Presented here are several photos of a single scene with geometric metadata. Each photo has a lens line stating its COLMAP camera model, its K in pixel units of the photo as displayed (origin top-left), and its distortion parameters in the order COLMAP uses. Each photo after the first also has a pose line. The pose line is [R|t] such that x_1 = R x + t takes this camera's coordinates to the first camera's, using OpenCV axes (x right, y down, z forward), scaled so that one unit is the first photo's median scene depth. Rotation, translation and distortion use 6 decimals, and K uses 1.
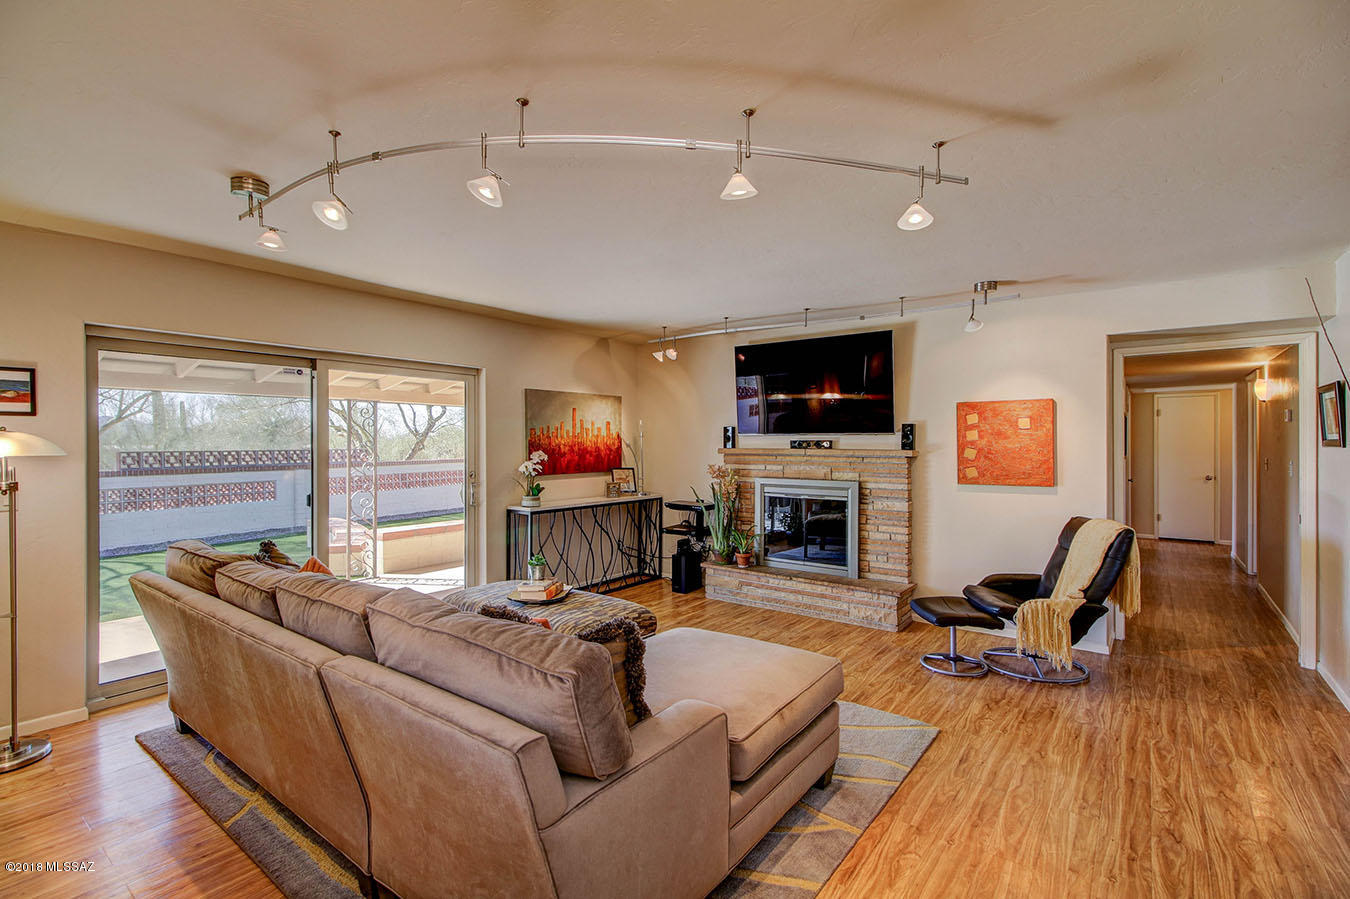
lens RADIAL K [[617.6, 0, 674.2], [0, 617.6, 442.0], [0, 0, 1]] dist [0.026171, -0.014022]
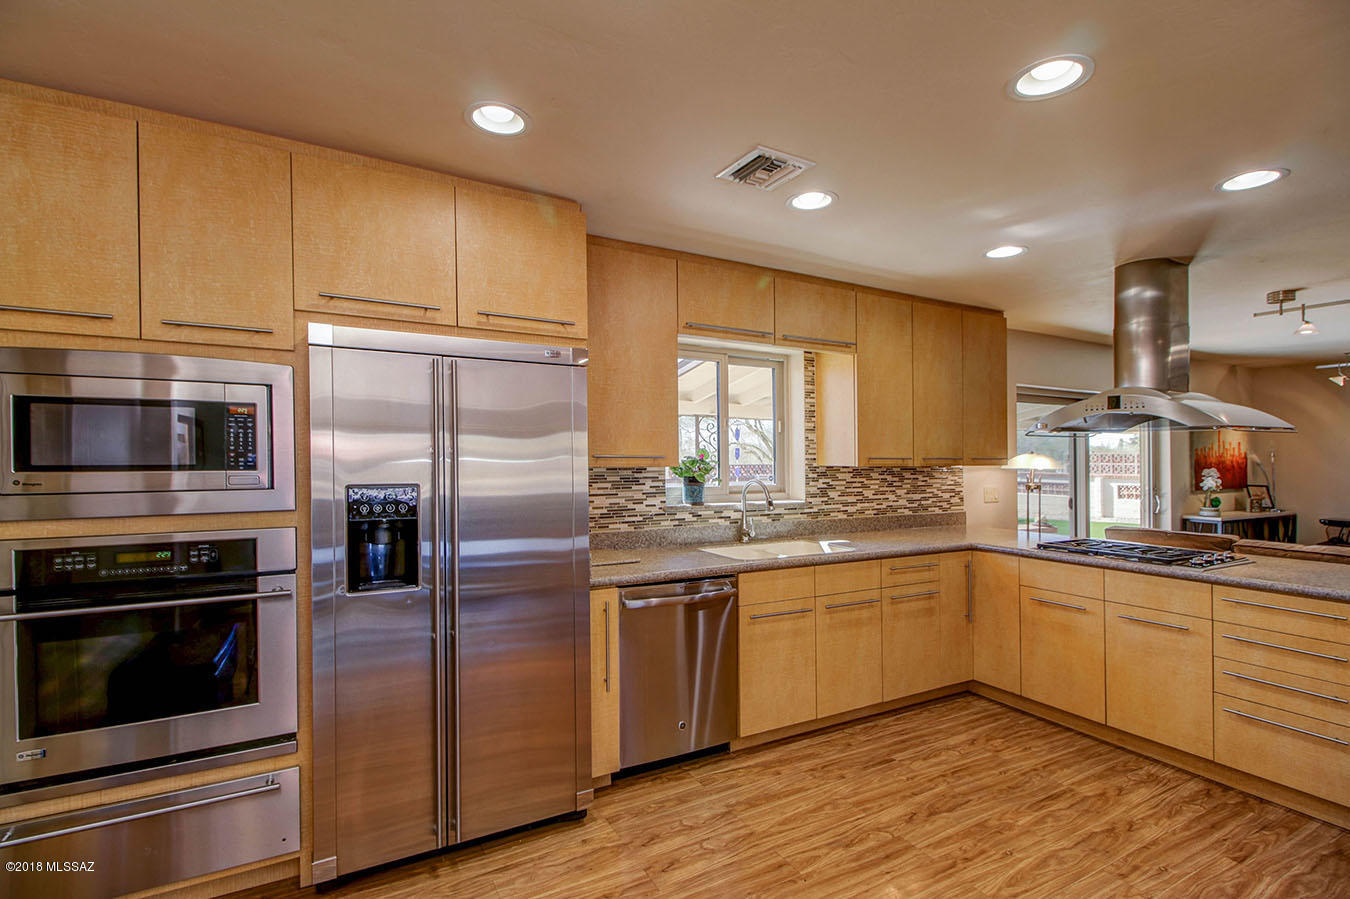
lens RADIAL K [[632.5, 0, 686.2], [0, 632.5, 470.1], [0, 0, 1]] dist [0.027946, -0.014408]
pose [[0.913898, 0.012127, -0.405762, -0.686316], [-0.004102, 0.999779, 0.020642, -0.002914], [0.405922, -0.017201, 0.913746, -0.521001]]
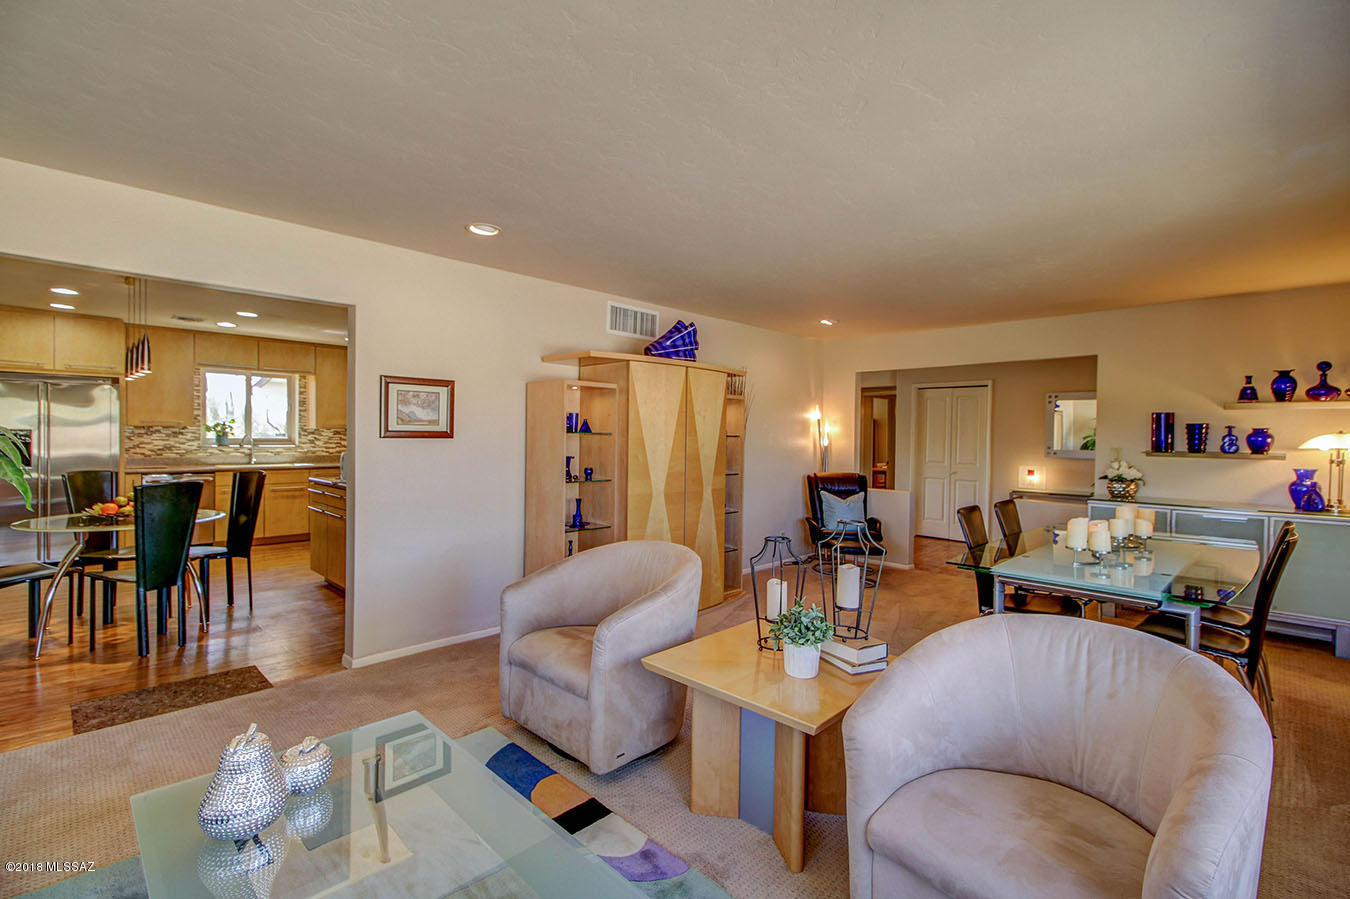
lens RADIAL K [[617.6, 0, 674.2], [0, 617.6, 442.0], [0, 0, 1]] dist [0.026171, -0.014022]
pose [[0.989468, 0.014838, -0.143987, 0.344774], [-0.013227, 0.999839, 0.012140, 0.010772], [0.144144, -0.010108, 0.989505, -1.192520]]
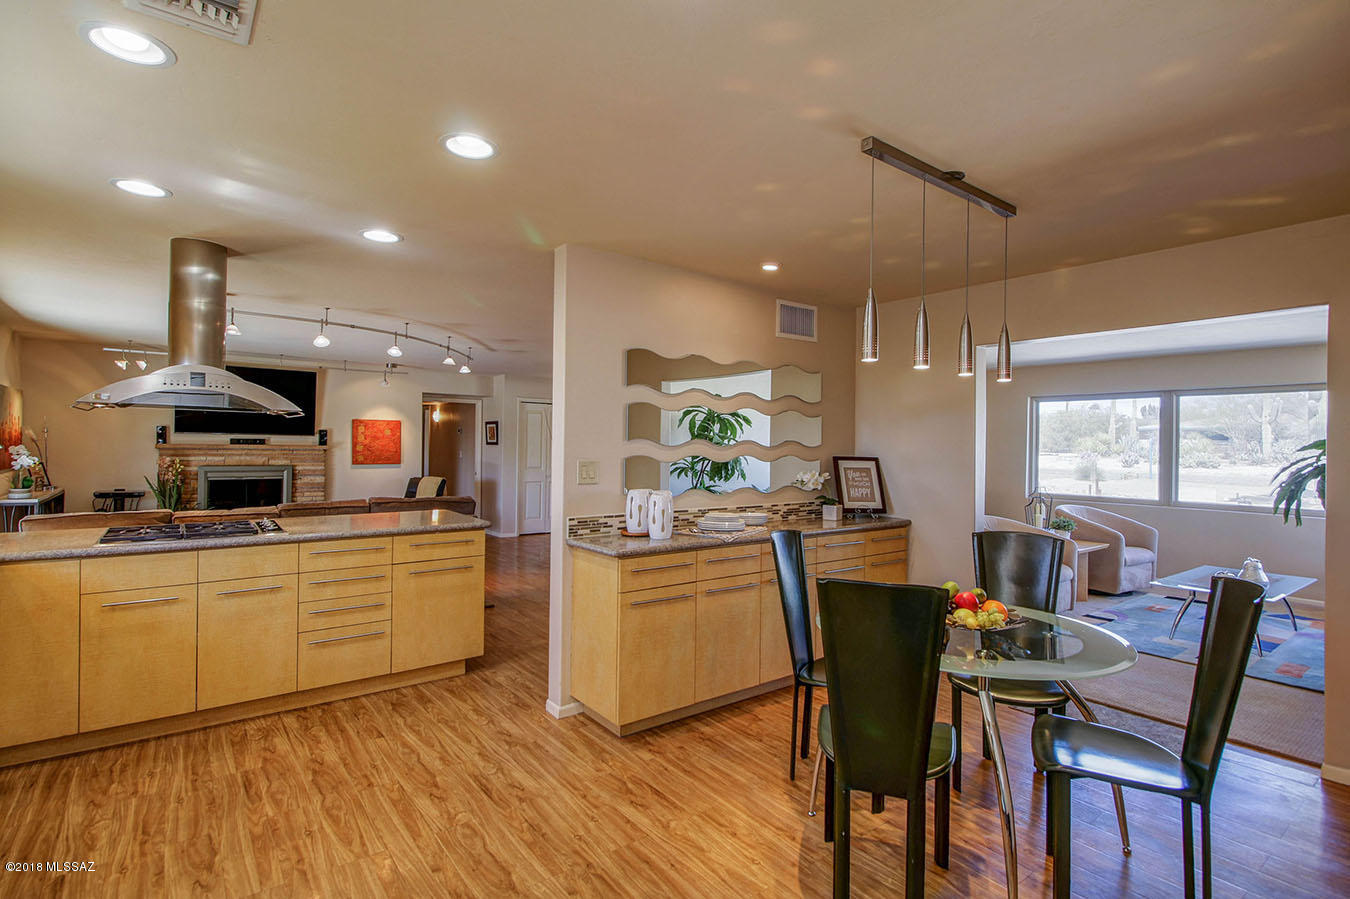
lens RADIAL K [[656.6, 0, 677.8], [0, 656.6, 444.7], [0, 0, 1]] dist [0.001821, -0.000588]
pose [[0.268764, 0.005799, 0.963189, -1.049410], [-0.015422, 0.999880, -0.001716, -0.001560], [-0.963083, -0.014393, 0.268821, -0.388571]]
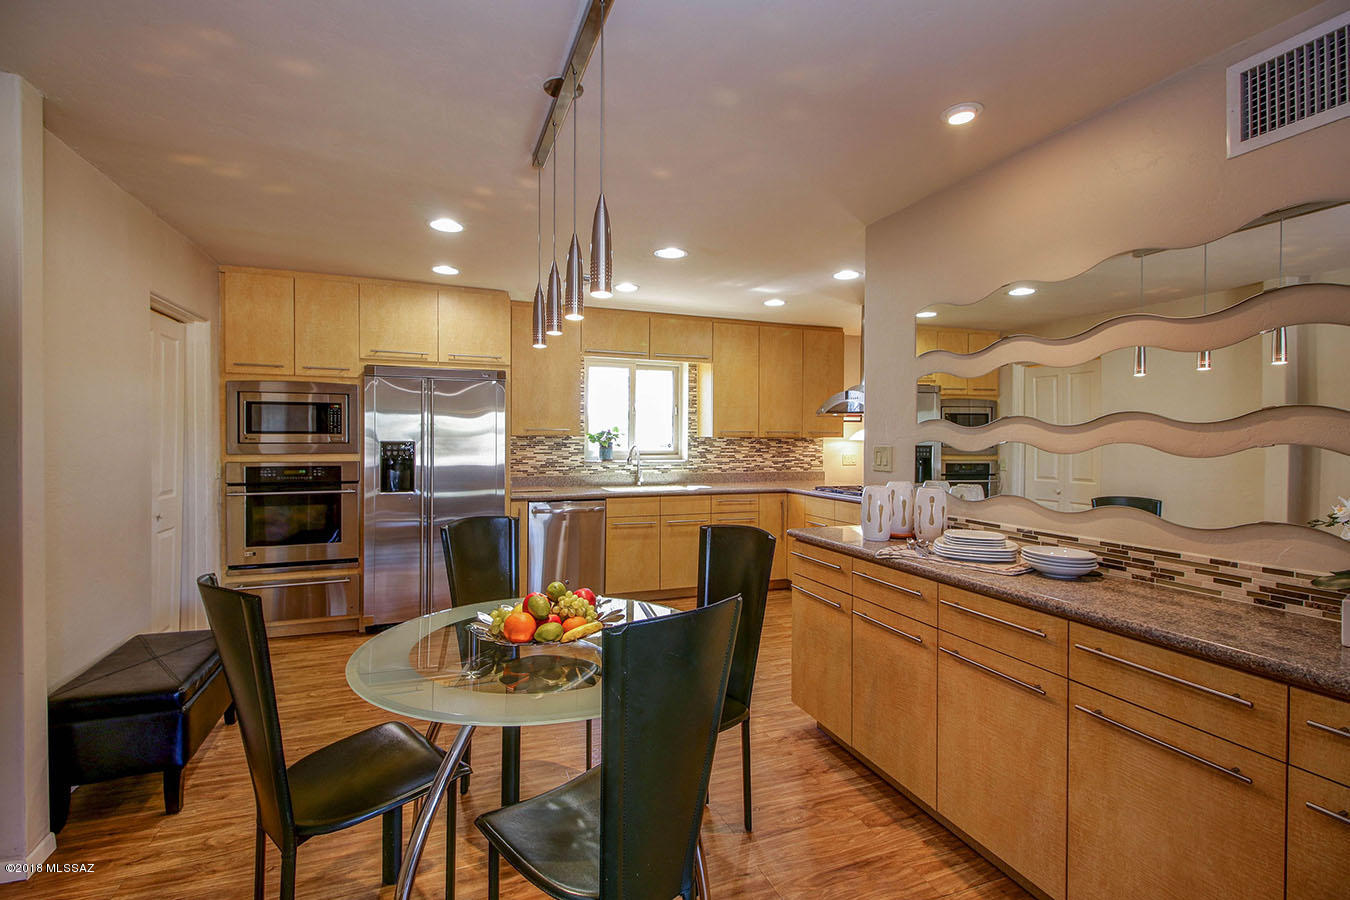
lens RADIAL K [[617.6, 0, 674.2], [0, 617.6, 442.5], [0, 0, 1]] dist [0.026171, -0.014022]
pose [[0.841996, 0.010638, -0.539379, -0.248823], [-0.005888, 0.999927, 0.010530, 0.006309], [0.539452, -0.005690, 0.841997, -0.736554]]
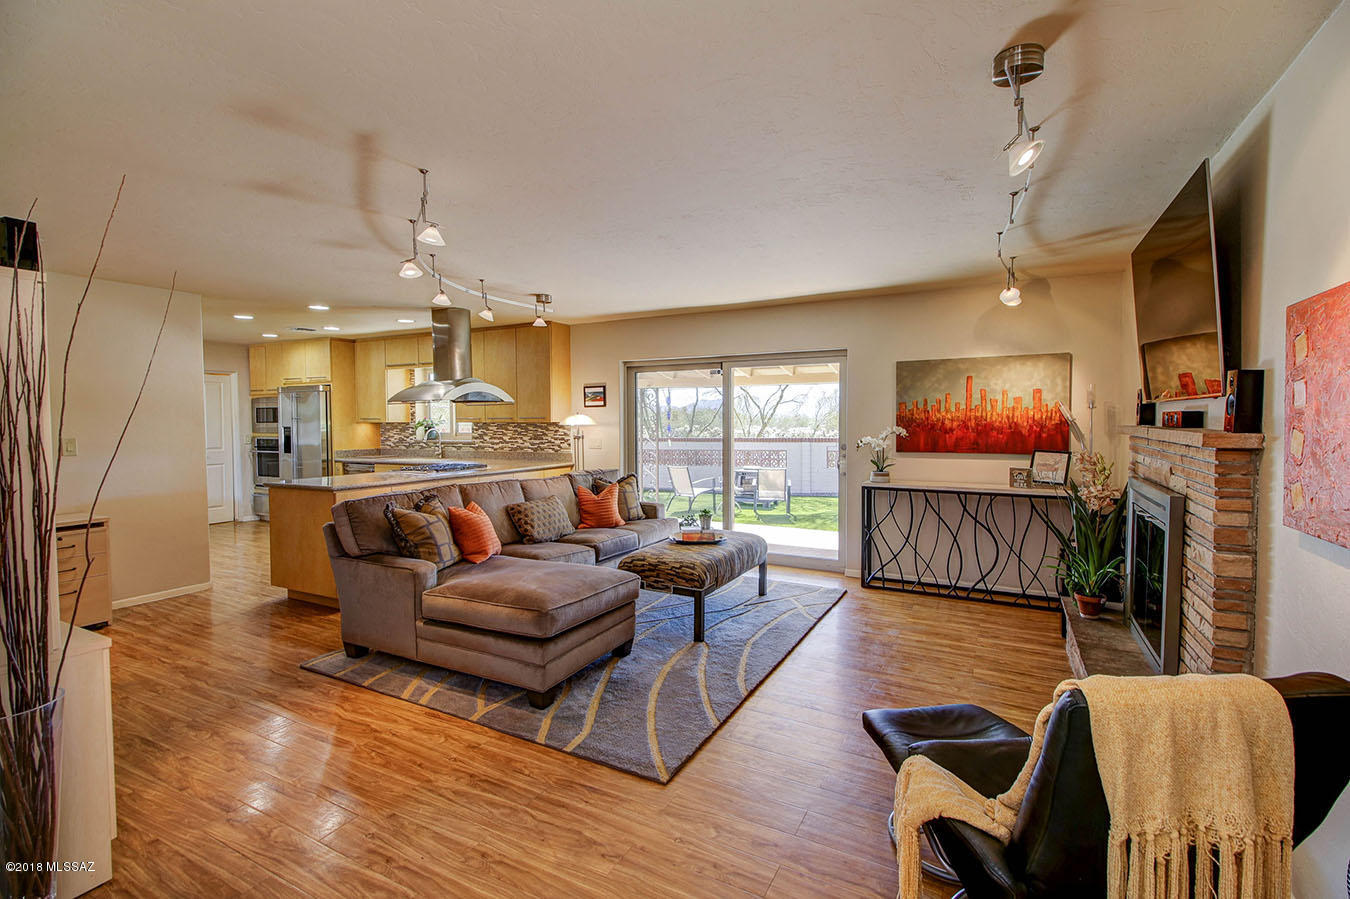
lens RADIAL K [[617.6, 0, 674.2], [0, 617.6, 442.0], [0, 0, 1]] dist [0.026171, -0.014022]
pose [[0.153125, 0.036398, -0.987536, 0.746153], [0.005575, 0.999274, 0.037695, 0.001207], [0.988191, -0.011278, 0.152810, 0.563327]]
